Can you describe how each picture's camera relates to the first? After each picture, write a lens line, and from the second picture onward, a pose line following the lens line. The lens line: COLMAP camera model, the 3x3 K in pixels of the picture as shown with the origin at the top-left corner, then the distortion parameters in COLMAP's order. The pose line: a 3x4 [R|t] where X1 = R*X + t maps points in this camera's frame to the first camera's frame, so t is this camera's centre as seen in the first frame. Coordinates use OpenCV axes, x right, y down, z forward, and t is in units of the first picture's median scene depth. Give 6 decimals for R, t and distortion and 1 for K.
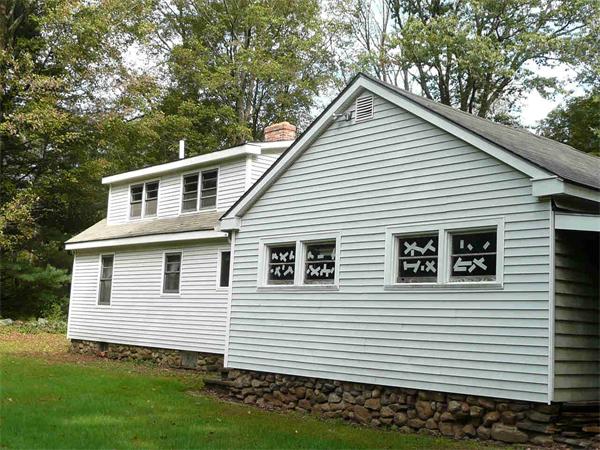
lens RADIAL K [[809.6, 0, 300.0], [0, 809.6, 225.0], [0, 0, 1]] dist [-0.021911, -0.029154]
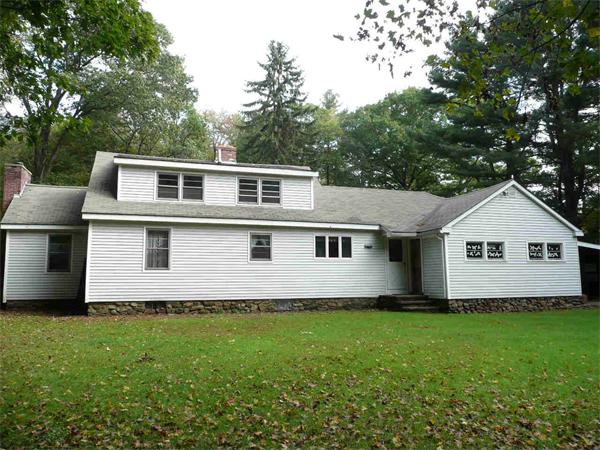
lens RADIAL K [[505.1, 0, 300.0], [0, 505.1, 225.0], [0, 0, 1]] dist [0.000516, 0.002963]
pose [[0.356155, 0.056642, 0.932708, -1.530399], [-0.090401, 0.995568, -0.025939, 0.057949], [-0.930044, -0.075080, 0.359697, 0.953841]]
